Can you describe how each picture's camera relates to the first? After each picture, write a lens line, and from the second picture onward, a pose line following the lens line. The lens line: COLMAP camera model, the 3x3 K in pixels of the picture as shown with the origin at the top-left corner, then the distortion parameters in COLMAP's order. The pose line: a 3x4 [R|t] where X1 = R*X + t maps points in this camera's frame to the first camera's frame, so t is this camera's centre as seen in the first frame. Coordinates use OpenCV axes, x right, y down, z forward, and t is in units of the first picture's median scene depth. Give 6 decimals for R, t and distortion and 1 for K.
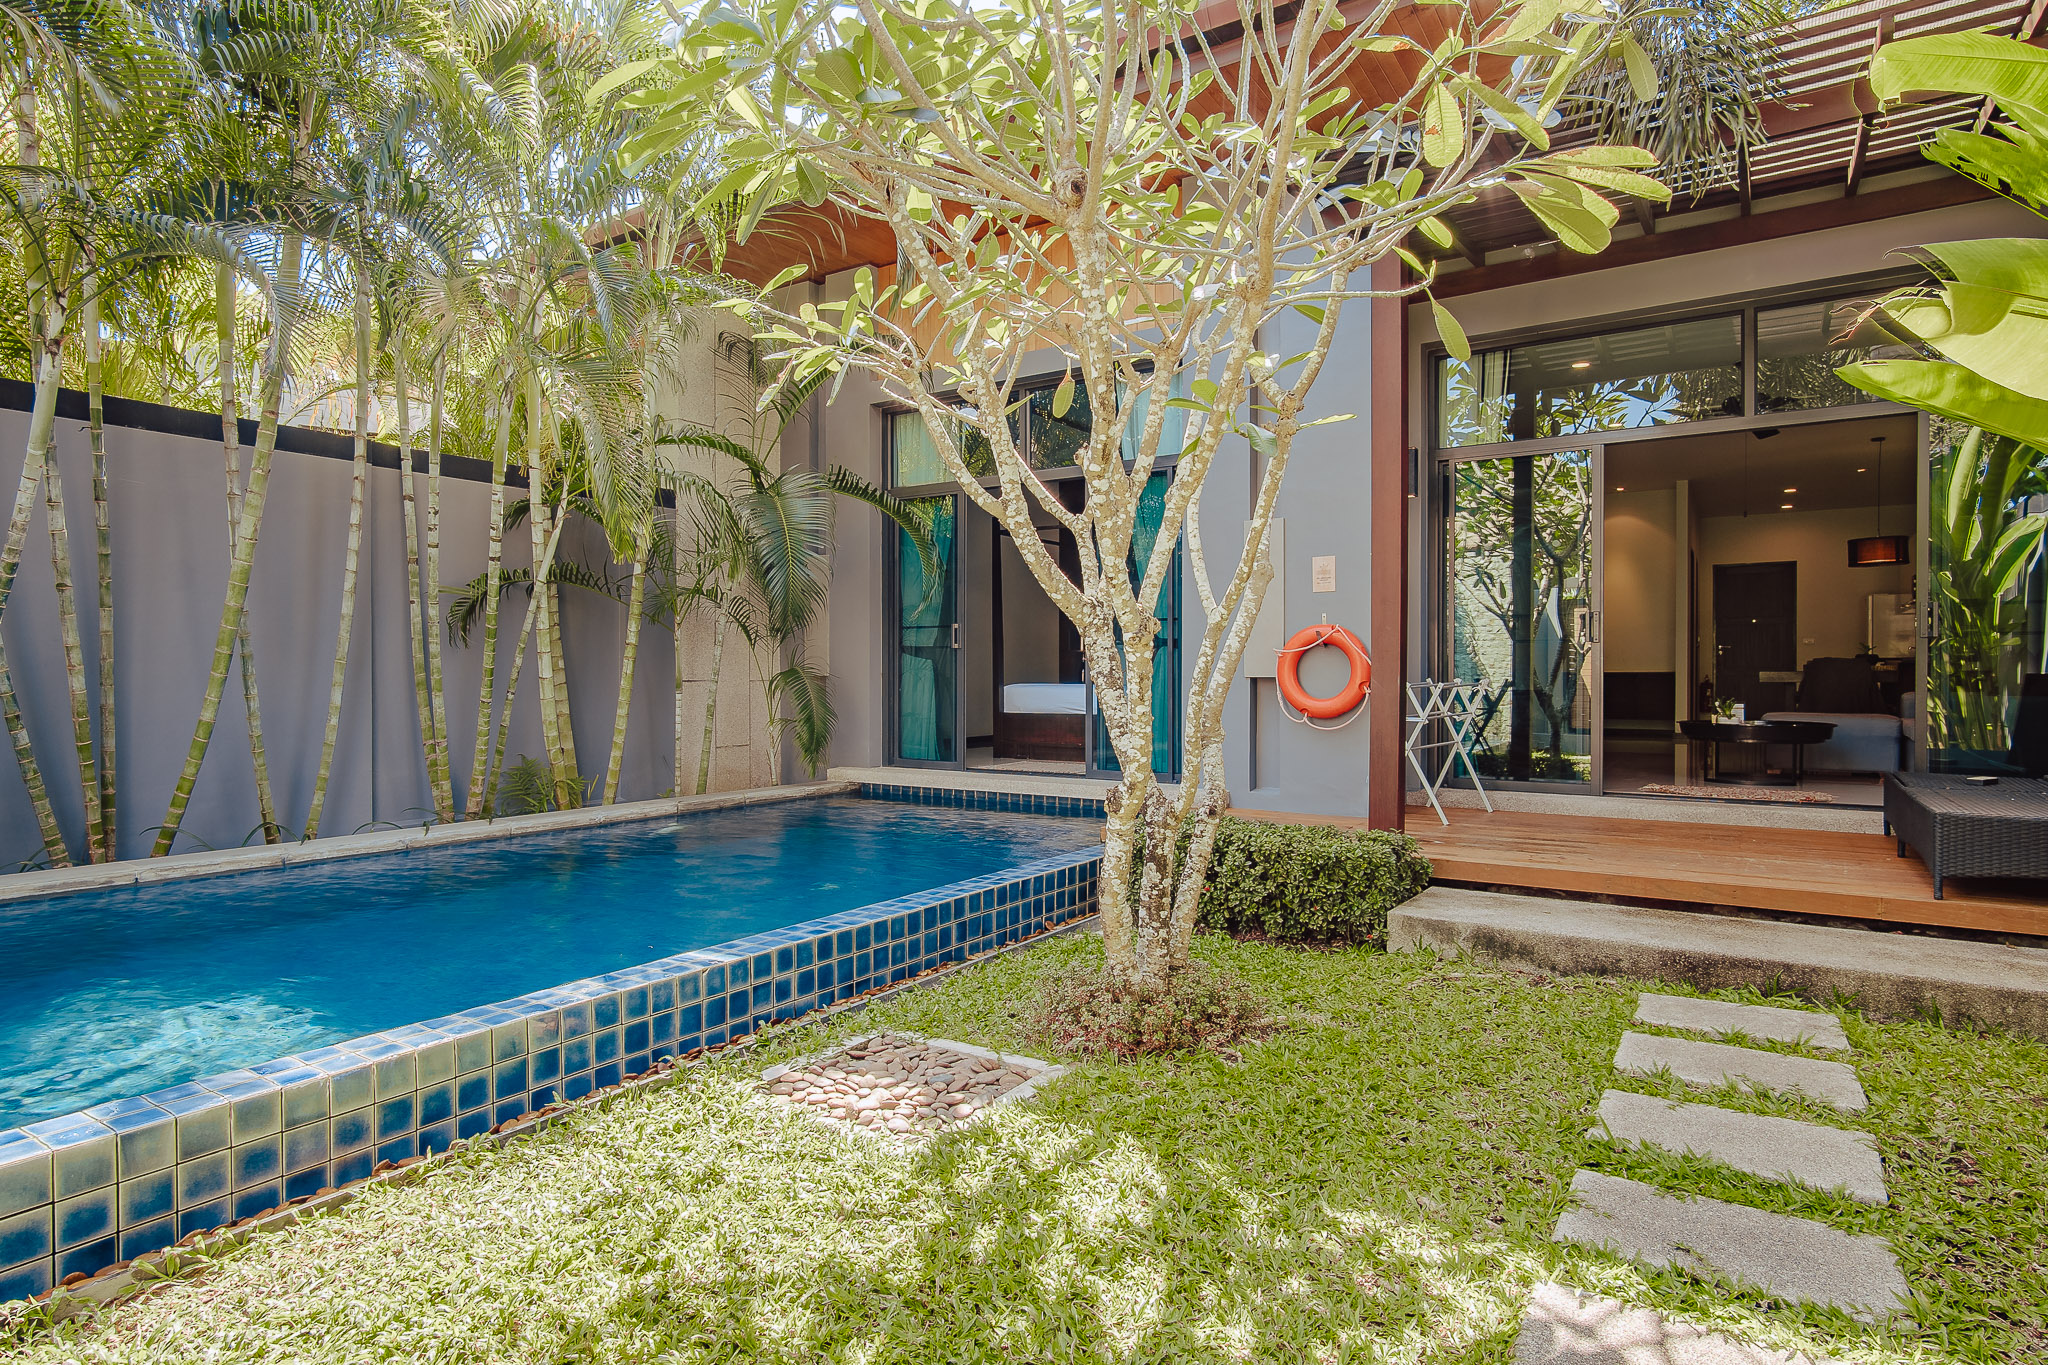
lens RADIAL K [[1102.3, 0, 1007.3], [0, 1102.3, 683.5], [0, 0, 1]] dist [-0.004729, 0.000786]
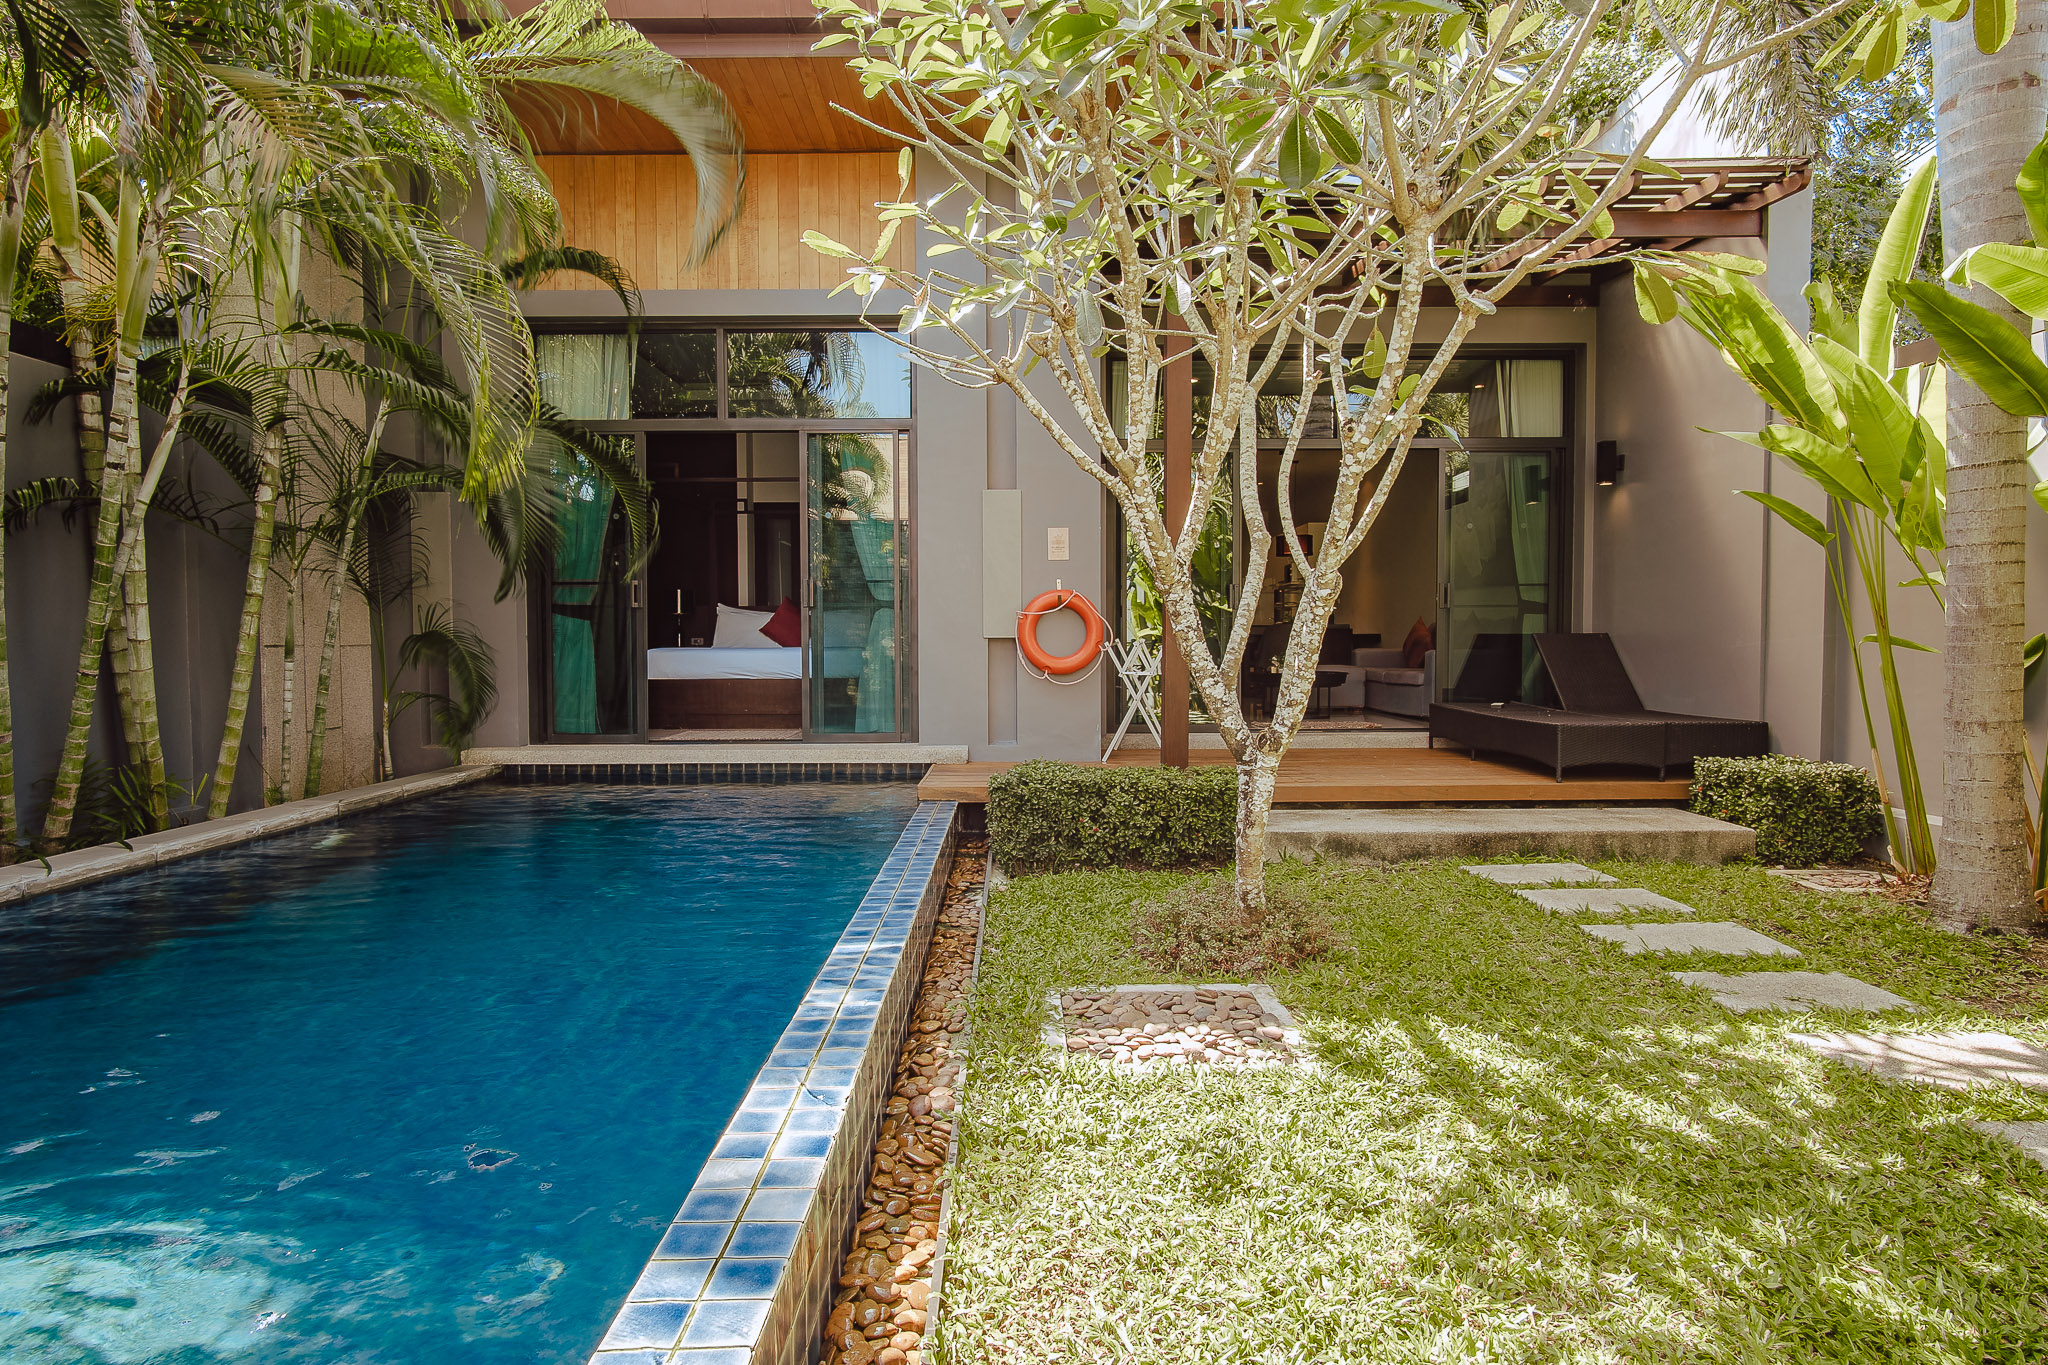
lens RADIAL K [[1091.6, 0, 1015.6], [0, 1091.6, 680.0], [0, 0, 1]] dist [-0.005750, 0.001125]
pose [[0.831954, -0.023424, 0.554350, -0.646124], [0.009486, 0.999563, 0.028000, 0.011064], [-0.554763, -0.018036, 0.831813, 0.206651]]
